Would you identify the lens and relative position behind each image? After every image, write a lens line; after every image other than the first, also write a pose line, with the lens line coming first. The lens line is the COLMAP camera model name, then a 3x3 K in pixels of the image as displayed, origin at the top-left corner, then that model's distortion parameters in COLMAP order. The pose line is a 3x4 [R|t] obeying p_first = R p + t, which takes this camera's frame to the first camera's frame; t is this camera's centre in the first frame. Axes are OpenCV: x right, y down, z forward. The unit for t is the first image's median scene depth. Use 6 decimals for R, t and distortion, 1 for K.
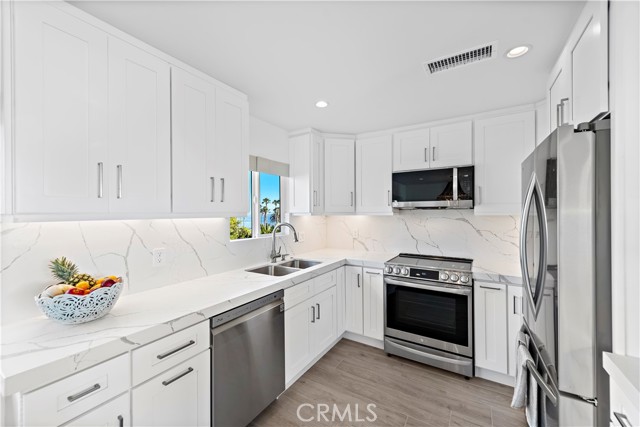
lens RADIAL K [[253.4, 0, 322.3], [0, 253.4, 214.2], [0, 0, 1]] dist [0.012064, -0.000524]
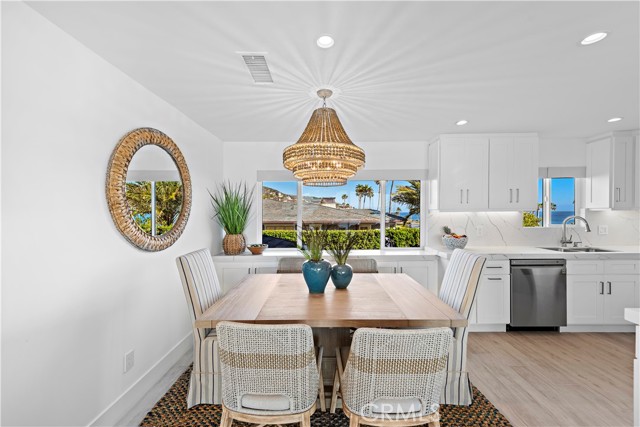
lens RADIAL K [[253.4, 0, 322.3], [0, 253.4, 214.2], [0, 0, 1]] dist [0.012064, -0.000524]
pose [[0.515054, 0.007732, -0.857123, 0.294550], [-0.000389, 0.999961, 0.008787, 0.013767], [0.857158, -0.004192, 0.515037, -0.739210]]
